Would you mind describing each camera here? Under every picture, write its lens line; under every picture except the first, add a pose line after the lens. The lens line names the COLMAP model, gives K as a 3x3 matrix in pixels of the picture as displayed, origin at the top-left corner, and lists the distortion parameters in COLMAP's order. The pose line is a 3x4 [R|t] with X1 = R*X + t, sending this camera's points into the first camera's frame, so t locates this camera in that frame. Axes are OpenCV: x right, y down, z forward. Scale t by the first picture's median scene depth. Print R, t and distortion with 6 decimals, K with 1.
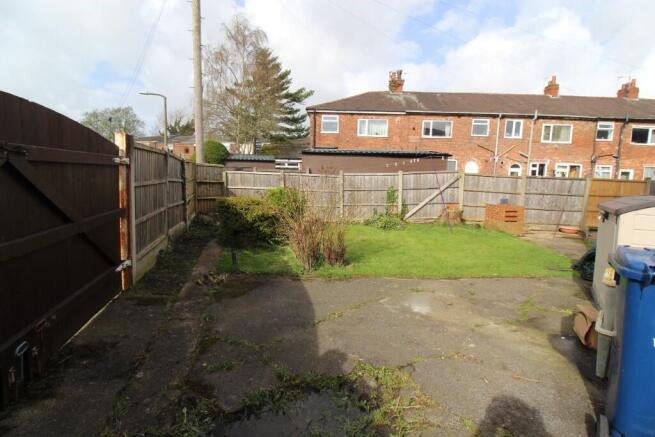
lens RADIAL K [[307.2, 0, 331.2], [0, 307.2, 207.1], [0, 0, 1]] dist [-0.003379, -0.001134]
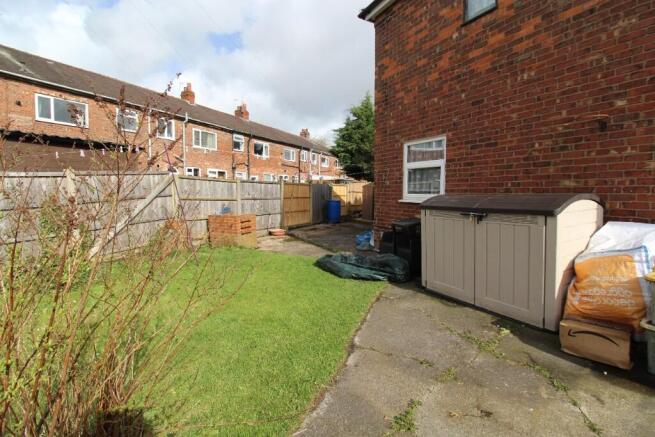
lens RADIAL K [[307.2, 0, 331.2], [0, 307.2, 207.1], [0, 0, 1]] dist [-0.003379, -0.001134]
pose [[0.415343, -0.074706, 0.906592, -0.037979], [0.092677, 0.994911, 0.039525, -0.017161], [-0.904932, 0.067604, 0.420153, 0.202551]]
